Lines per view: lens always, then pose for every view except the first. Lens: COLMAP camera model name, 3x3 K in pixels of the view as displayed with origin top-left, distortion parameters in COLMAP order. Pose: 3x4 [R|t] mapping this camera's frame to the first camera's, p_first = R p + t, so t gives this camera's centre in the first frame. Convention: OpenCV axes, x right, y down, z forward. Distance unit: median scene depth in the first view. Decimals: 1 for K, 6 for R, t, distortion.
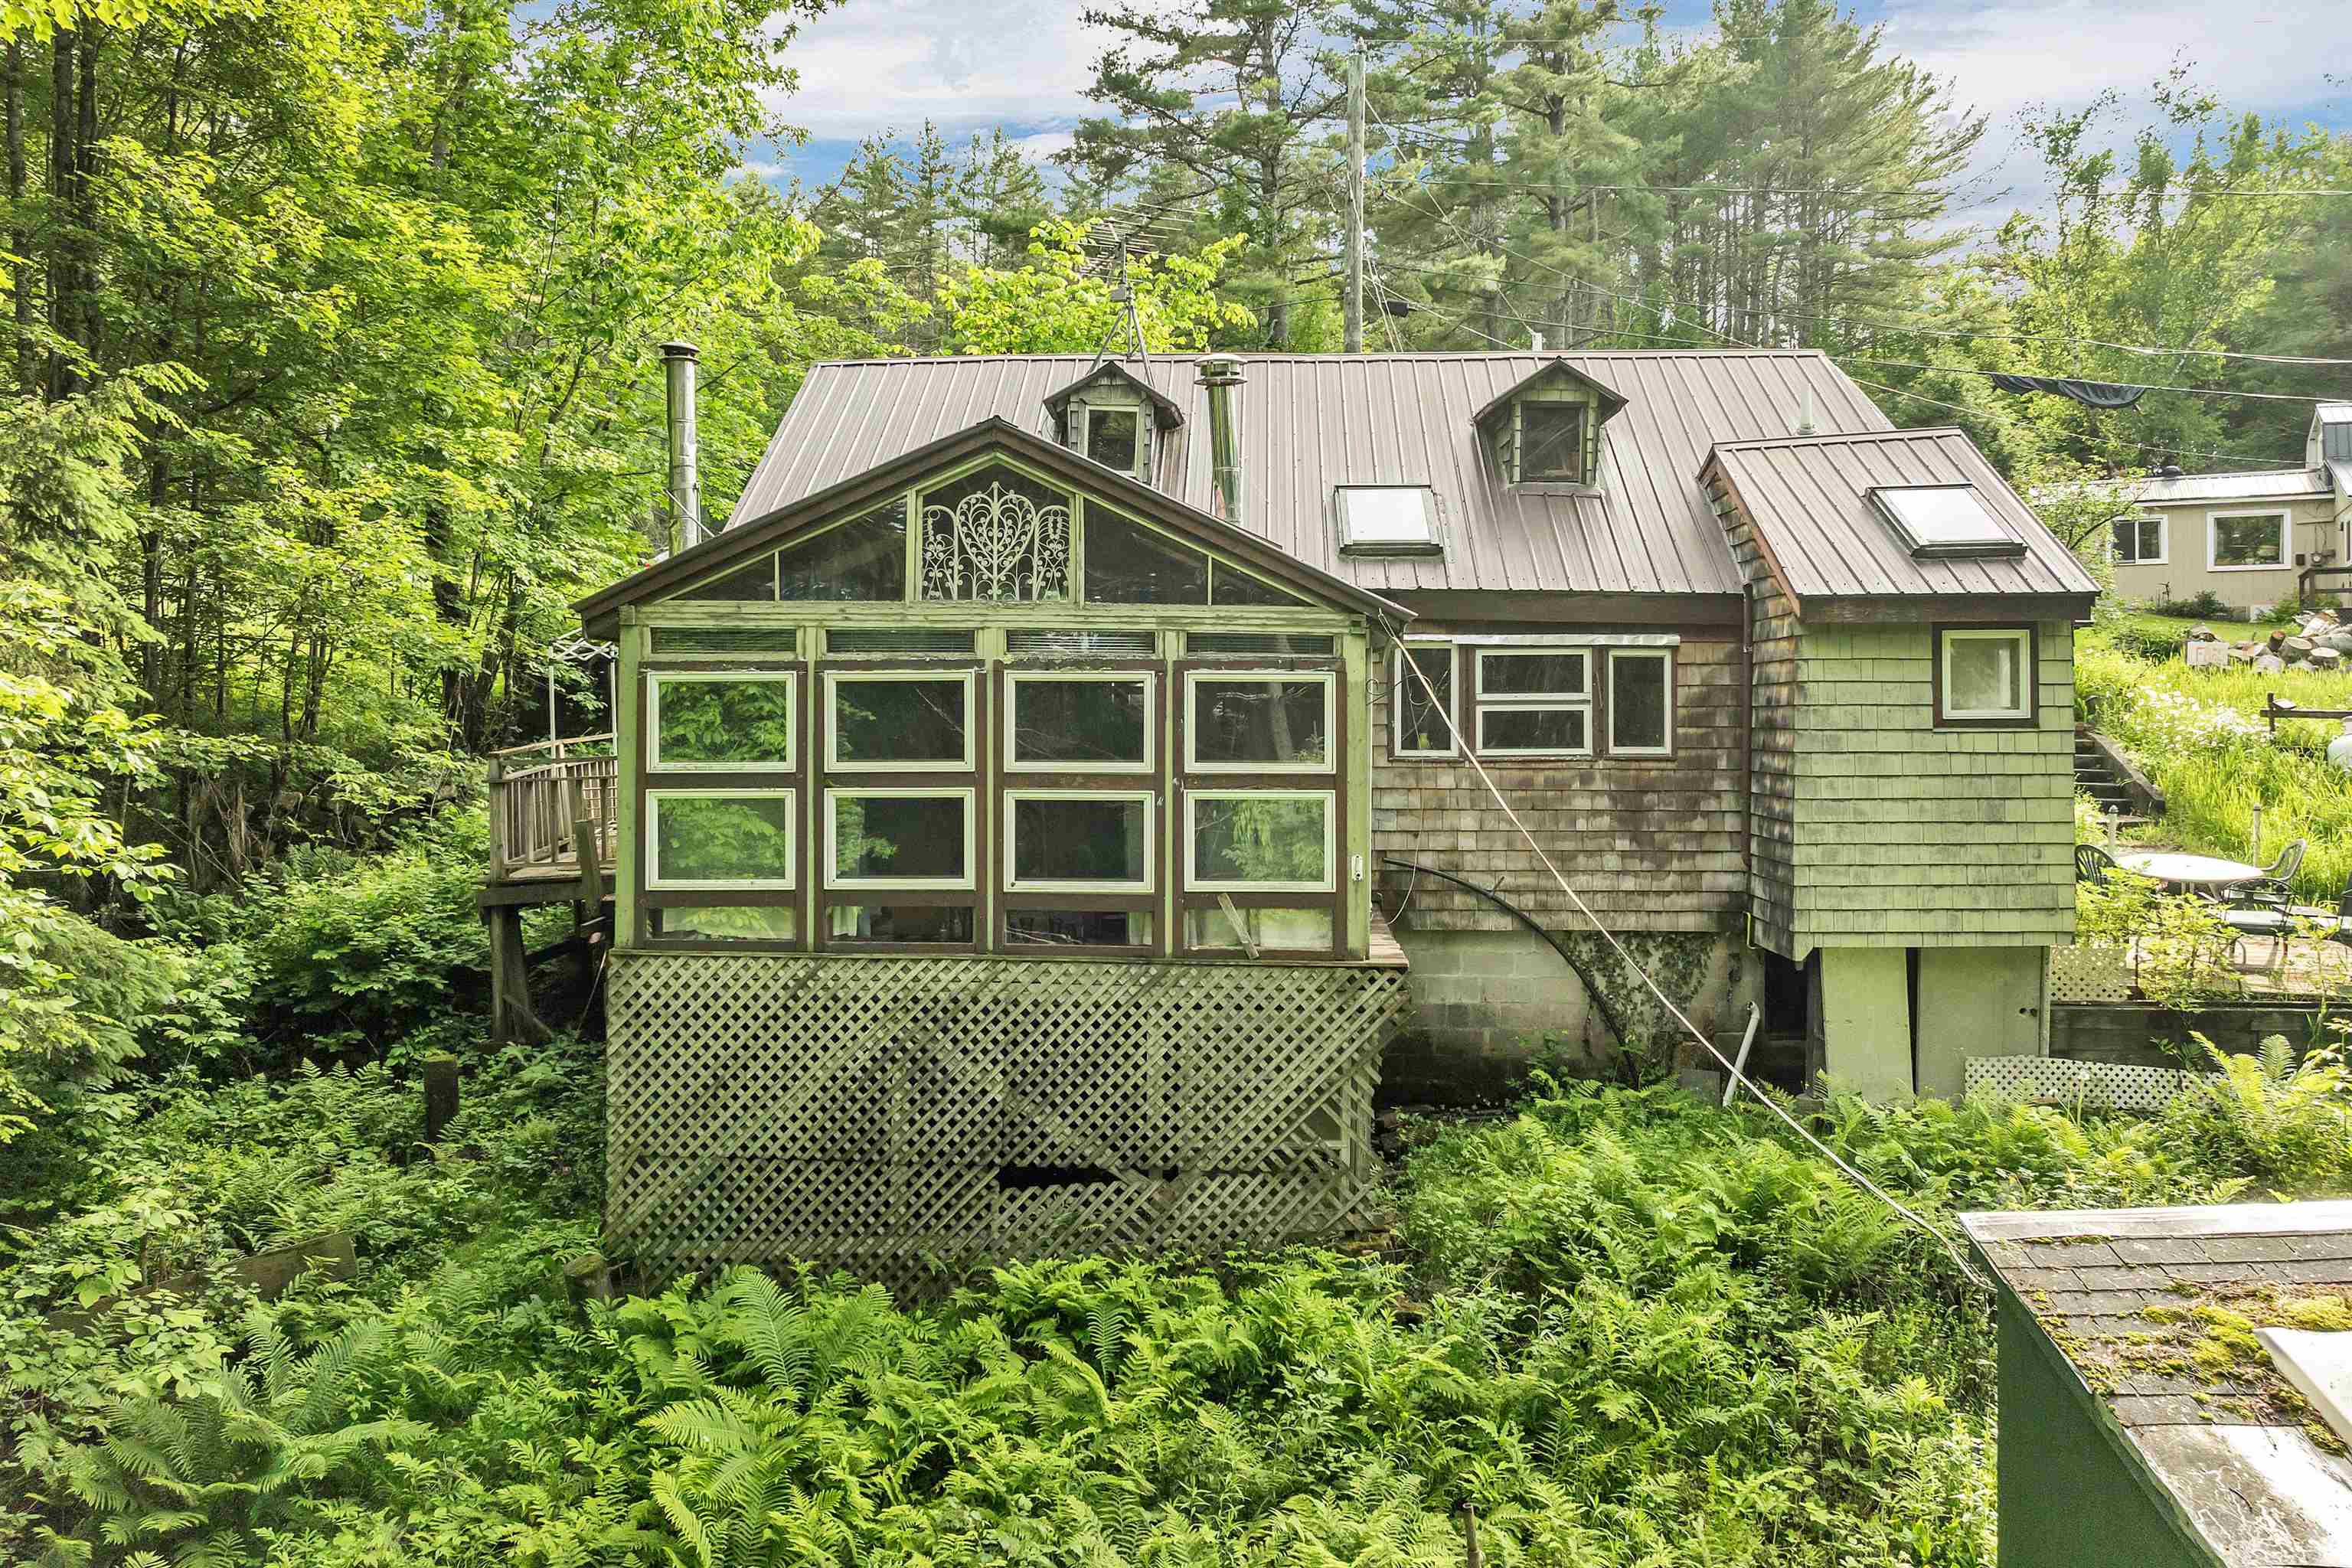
lens RADIAL K [[1696.5, 0, 1185.7], [0, 1696.5, 708.4], [0, 0, 1]] dist [-0.025533, -0.009475]
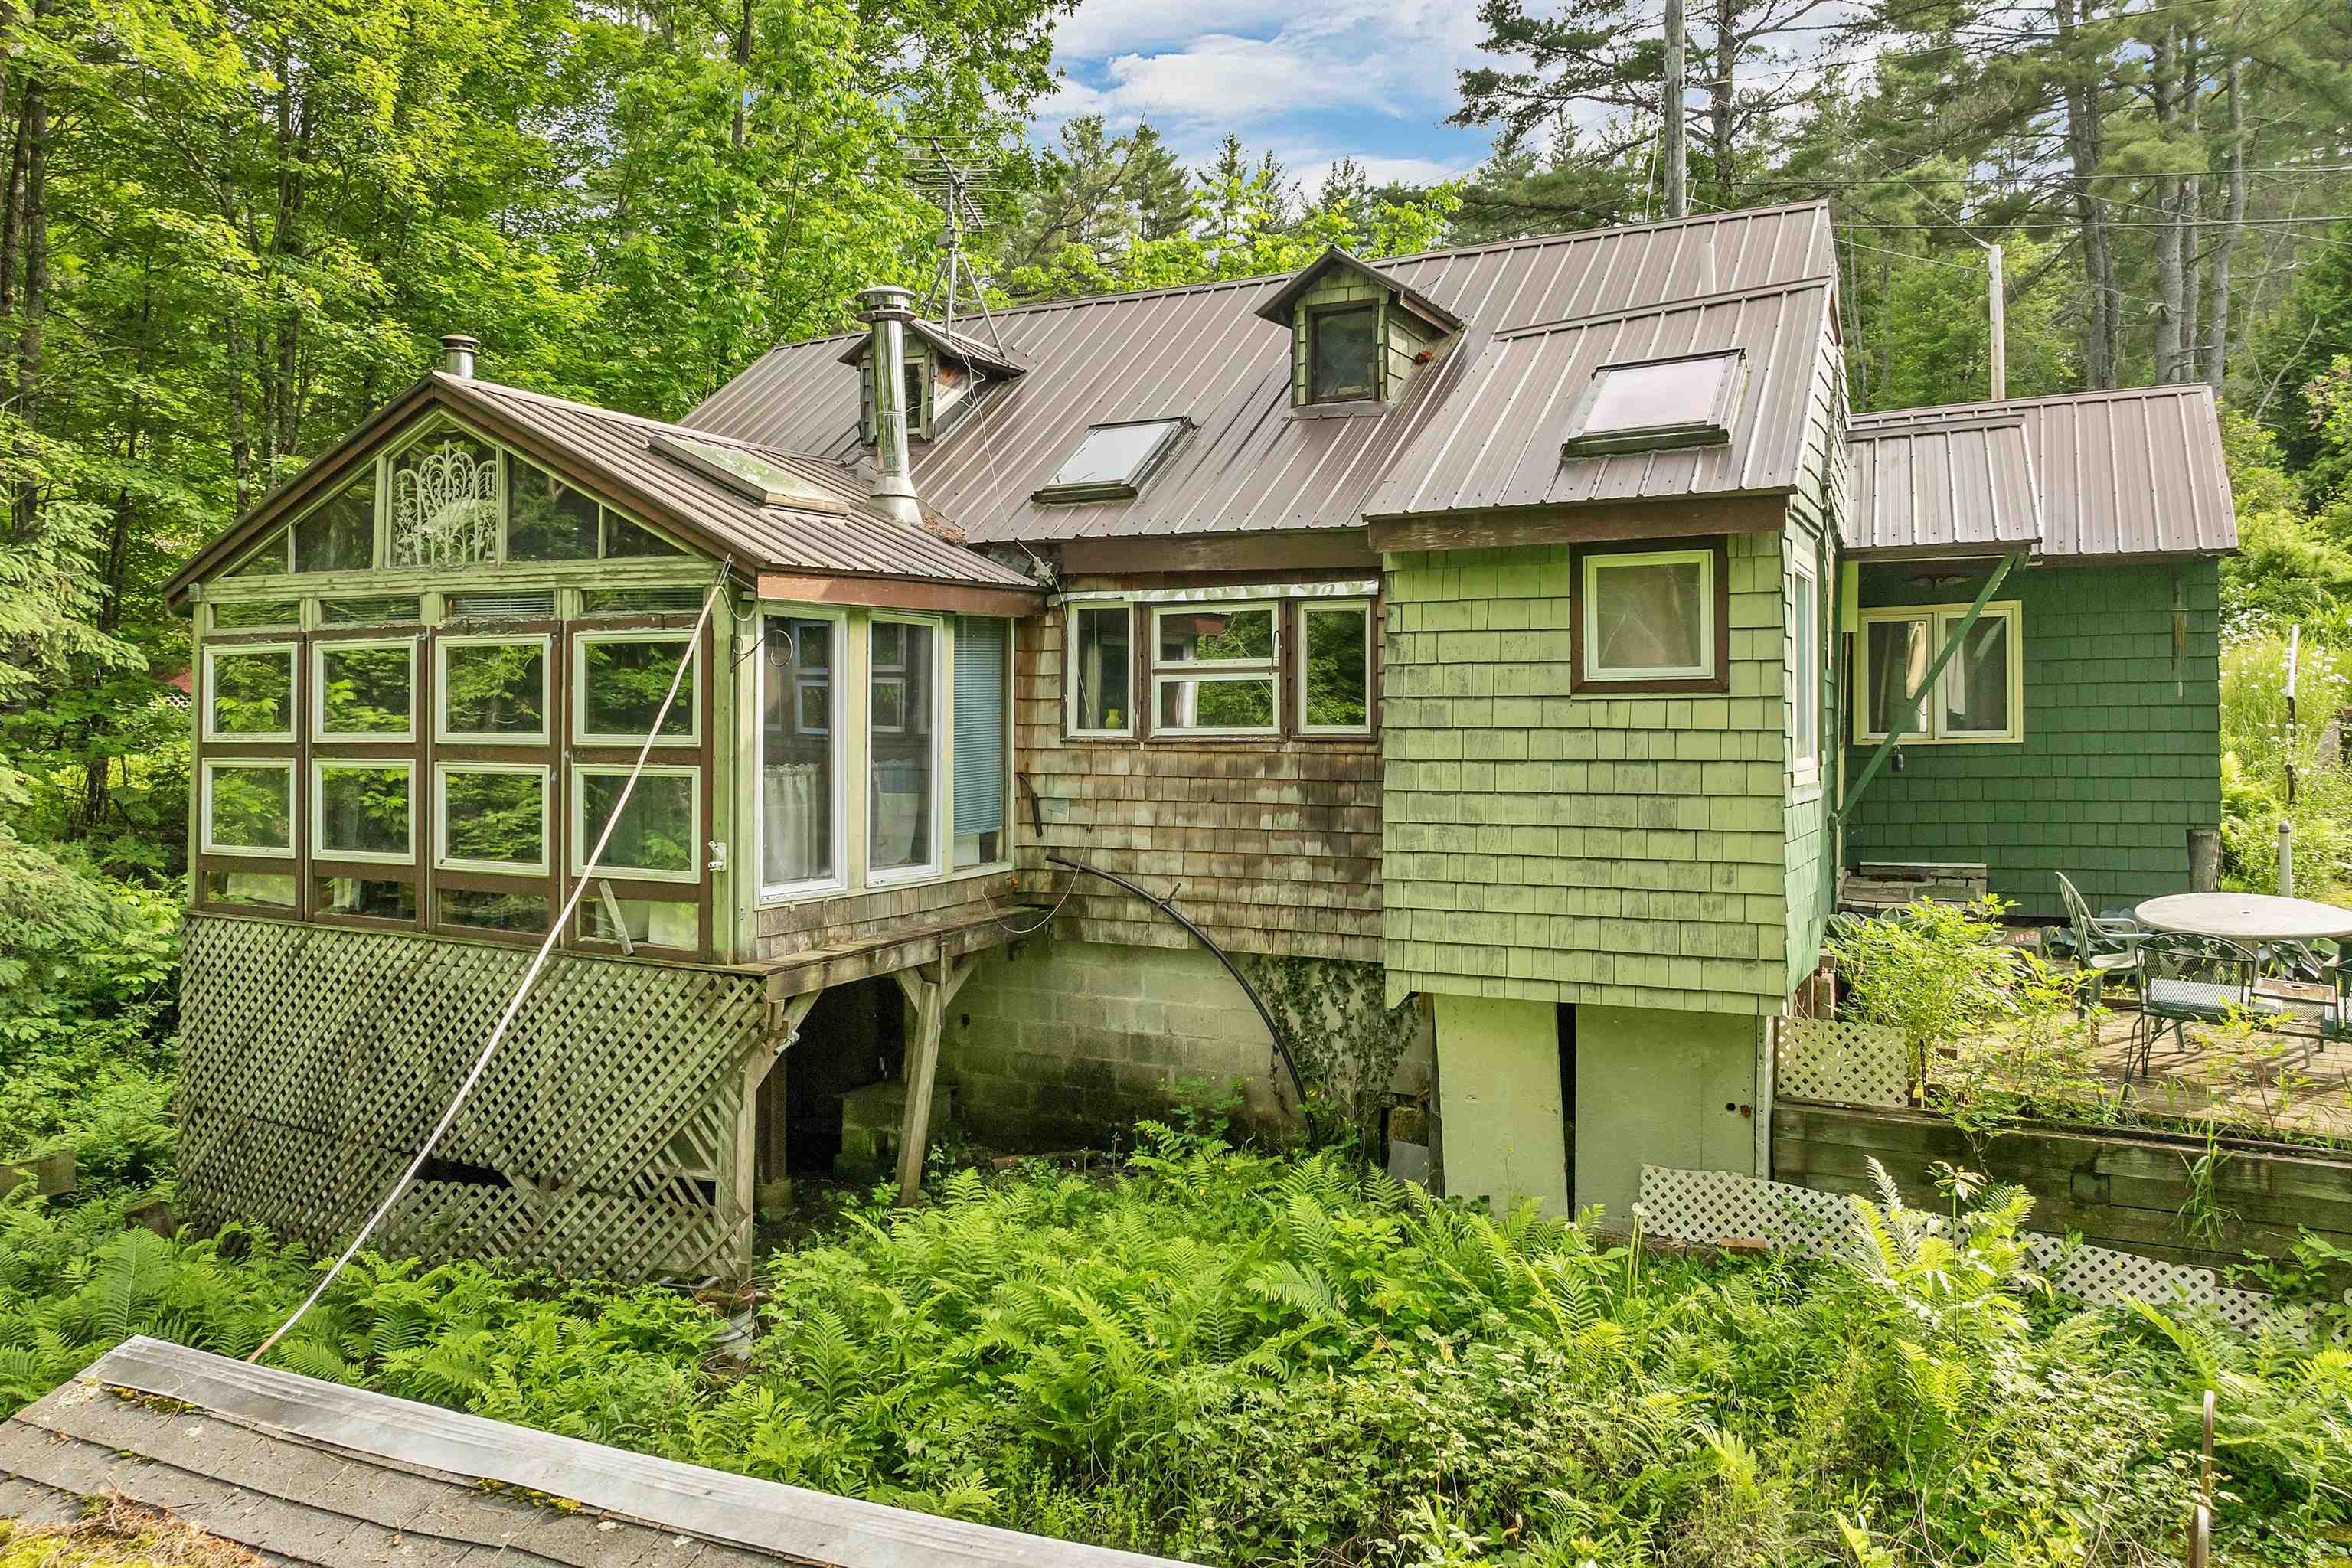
lens RADIAL K [[1696.5, 0, 1185.7], [0, 1696.5, 708.4], [0, 0, 1]] dist [-0.025533, -0.009475]
pose [[0.901459, -0.003807, -0.432847, 0.678628], [0.001592, 0.999984, -0.005480, 0.023842], [0.432861, 0.004250, 0.901451, 0.322999]]
